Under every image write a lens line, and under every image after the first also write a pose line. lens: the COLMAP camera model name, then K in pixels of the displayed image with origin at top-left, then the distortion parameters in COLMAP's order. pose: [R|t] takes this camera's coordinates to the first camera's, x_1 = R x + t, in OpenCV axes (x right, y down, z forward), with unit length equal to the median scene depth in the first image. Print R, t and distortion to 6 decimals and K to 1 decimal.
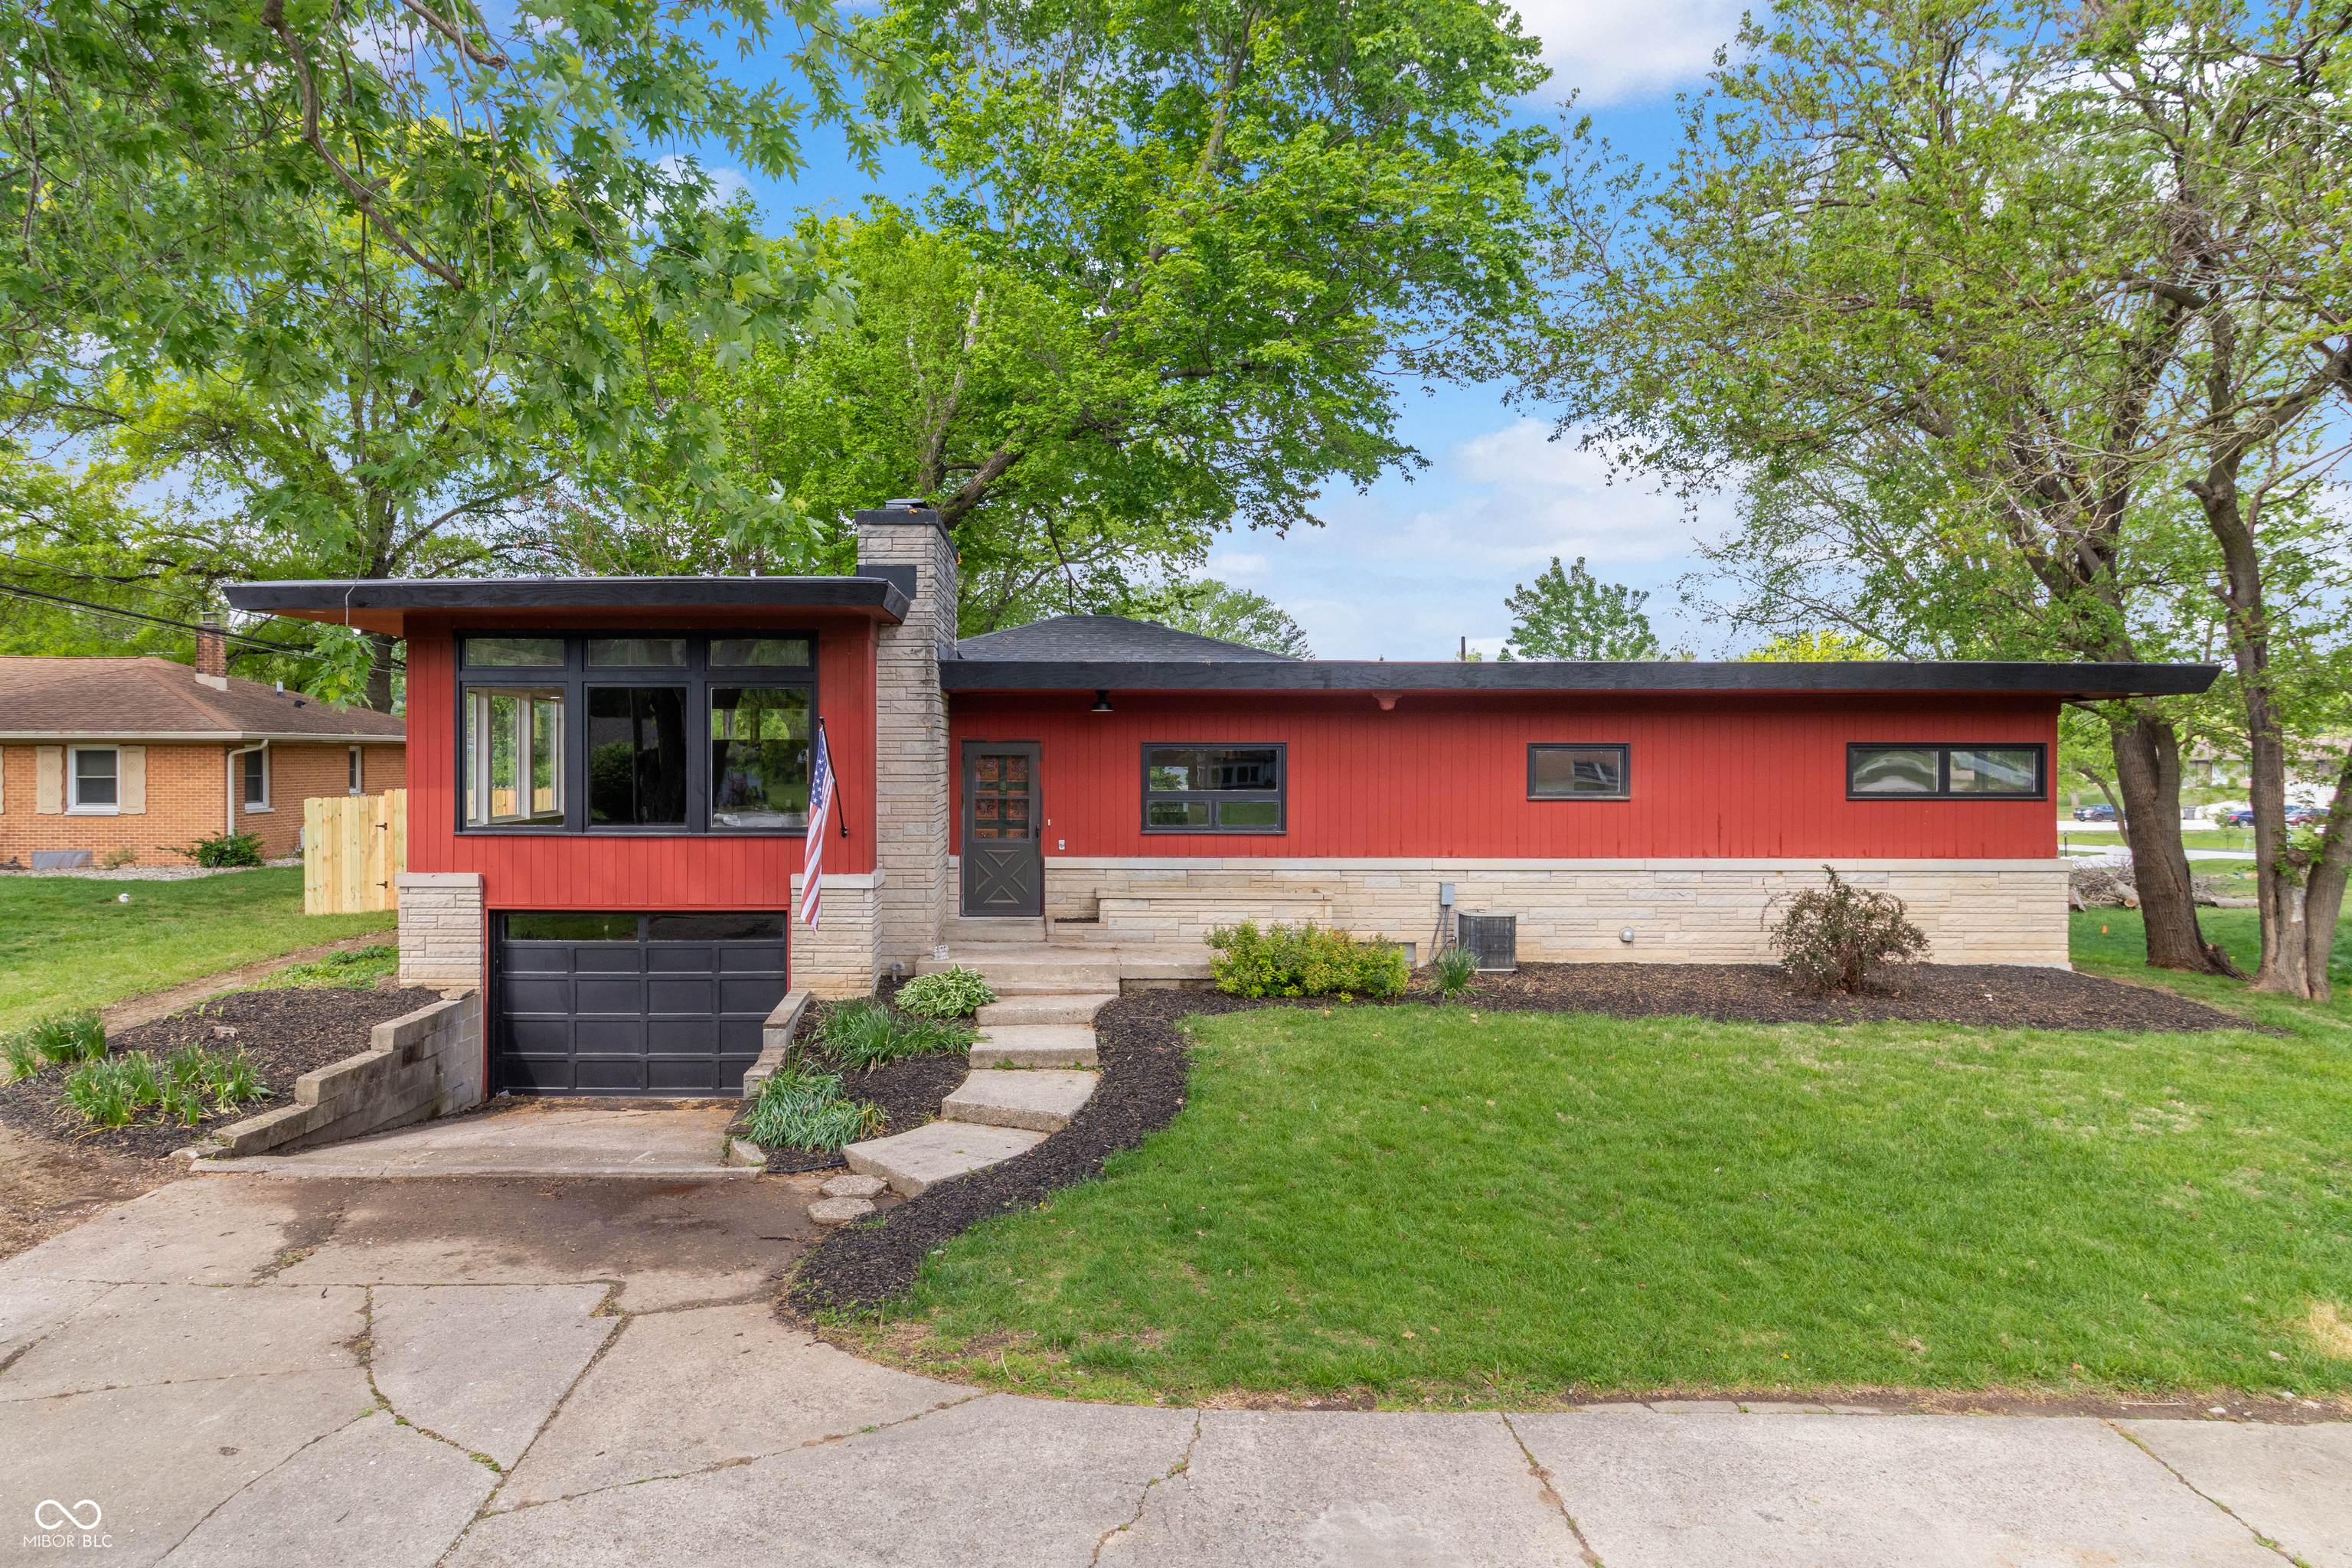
lens RADIAL K [[1428.9, 0, 1078.8], [0, 1428.9, 729.5], [0, 0, 1]] dist [-0.002063, 0.002127]
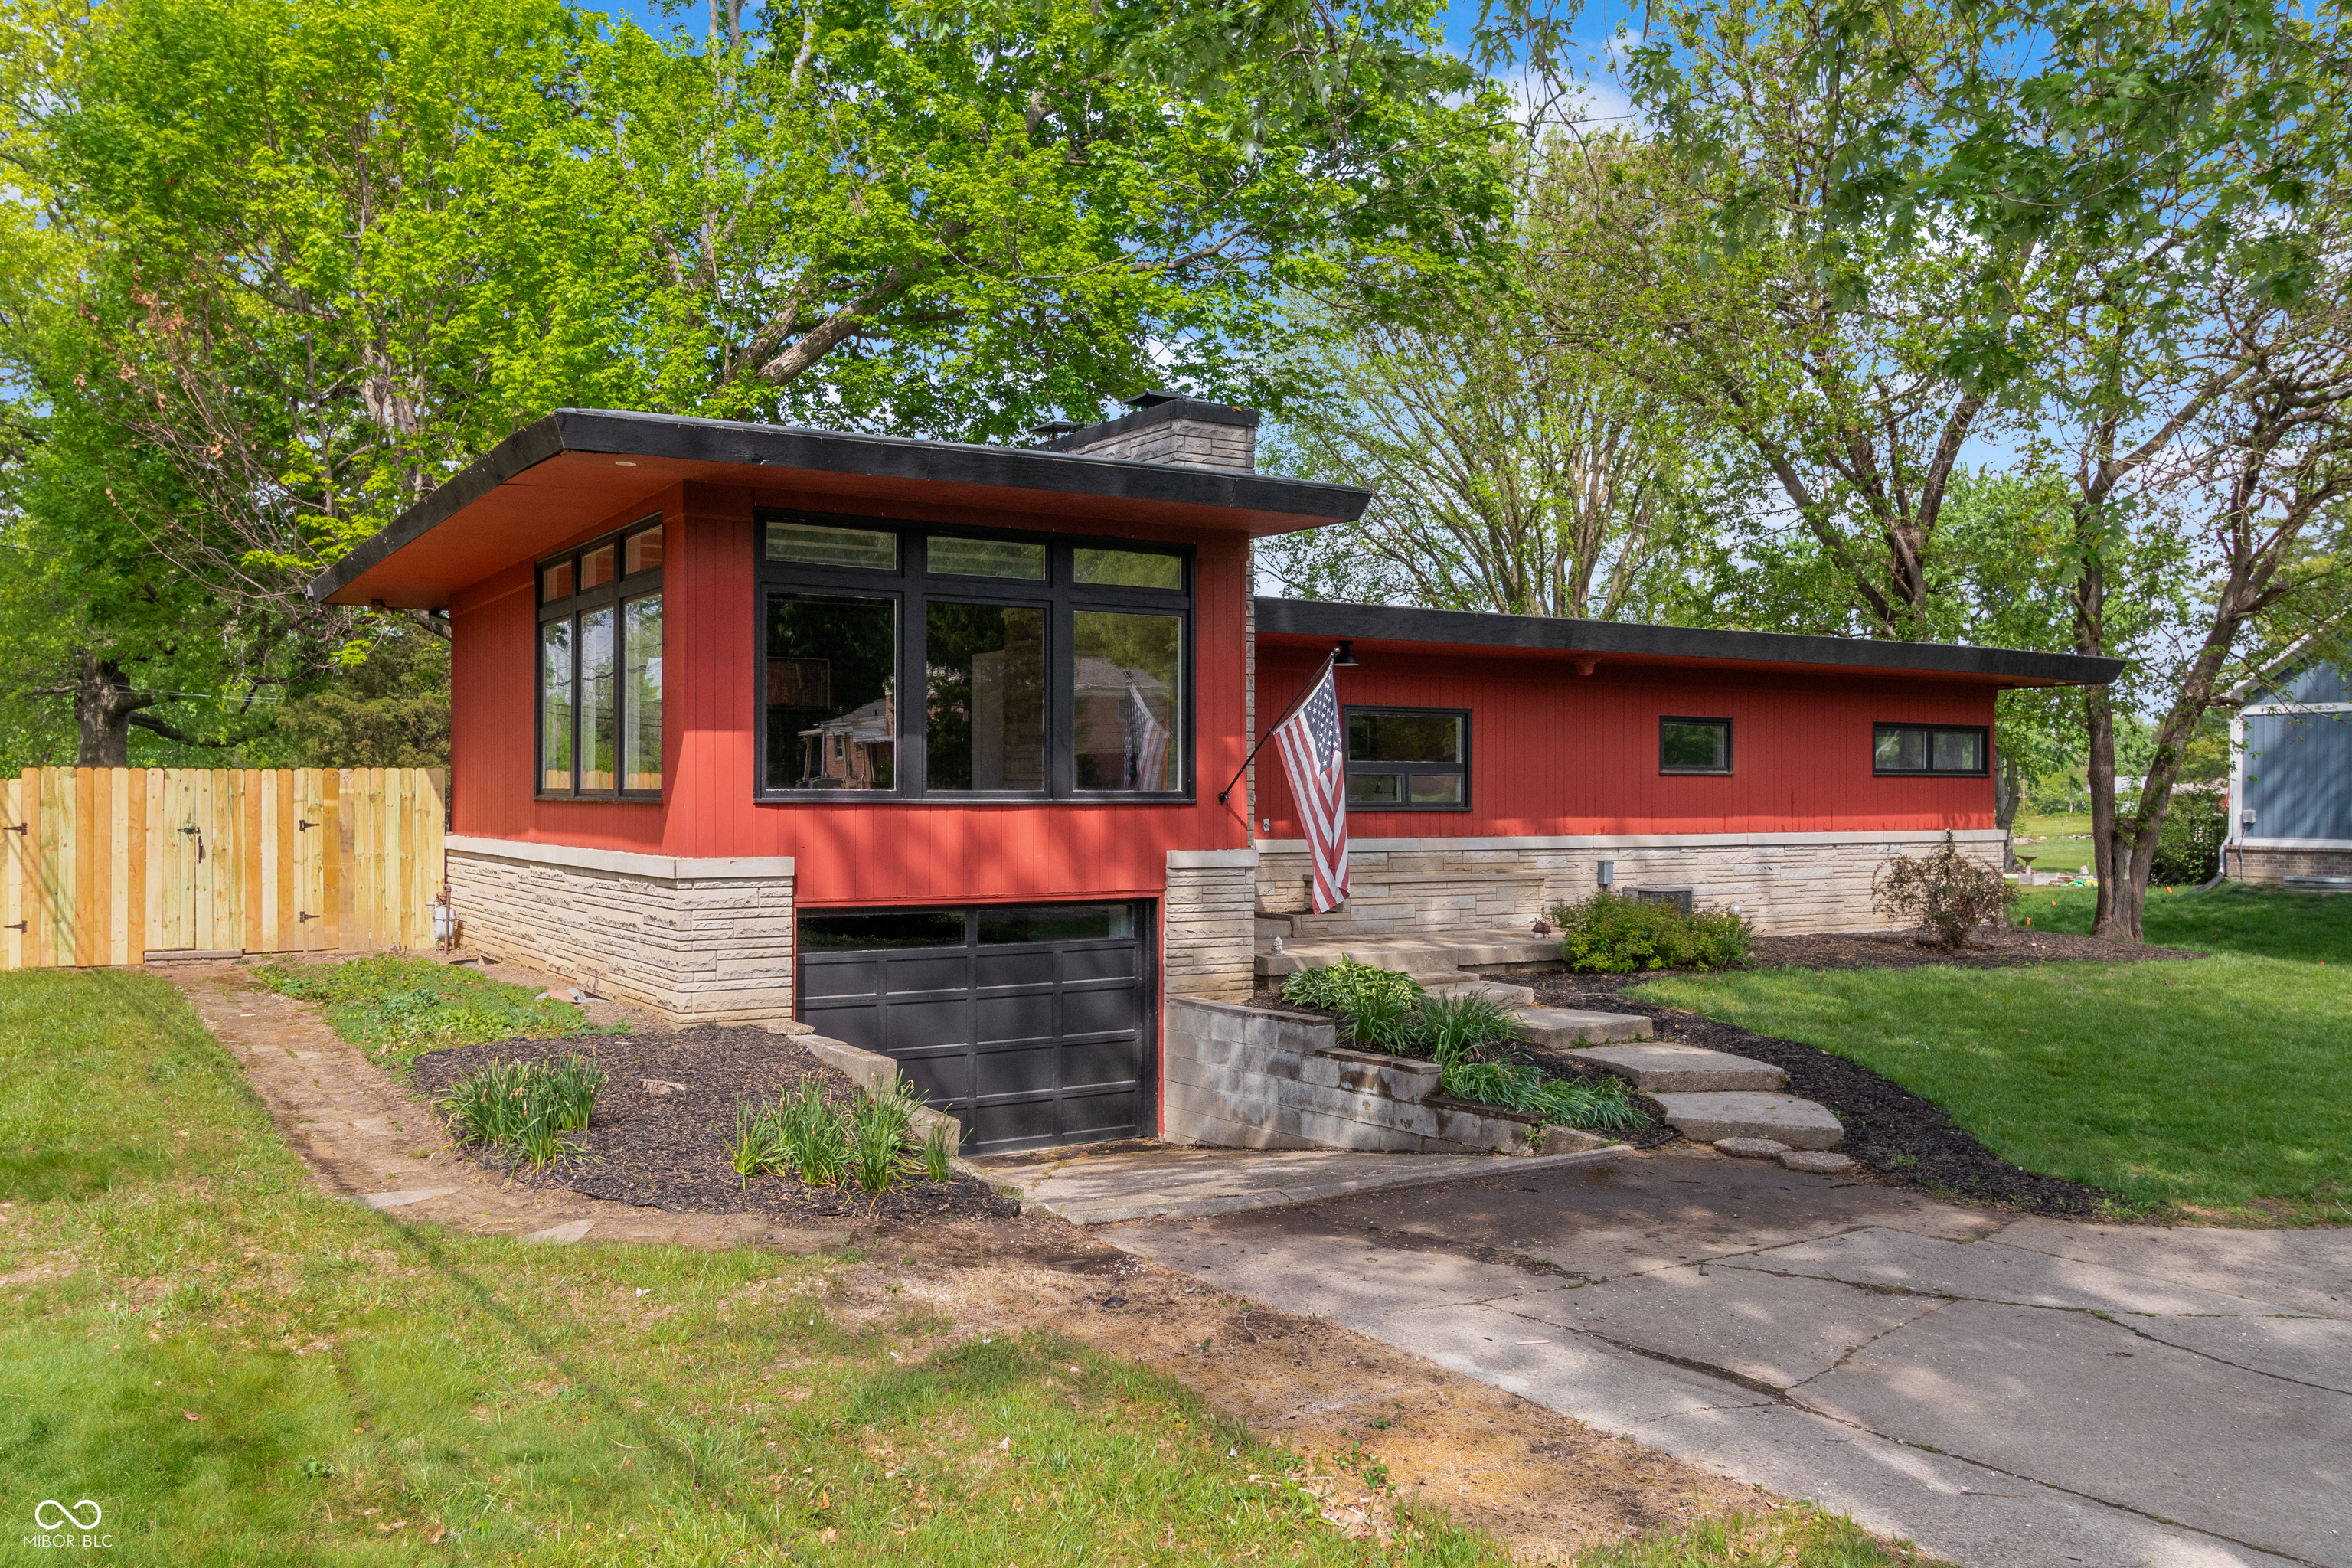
lens RADIAL K [[1883.5, 0, 1176.0], [0, 1883.5, 784.0], [0, 0, 1]] dist [-0.004141, -0.002217]
pose [[0.842572, 0.003434, 0.538573, -0.805924], [-0.011199, 0.999875, 0.011145, 0.056356], [-0.538467, -0.015421, 0.842505, 0.132824]]
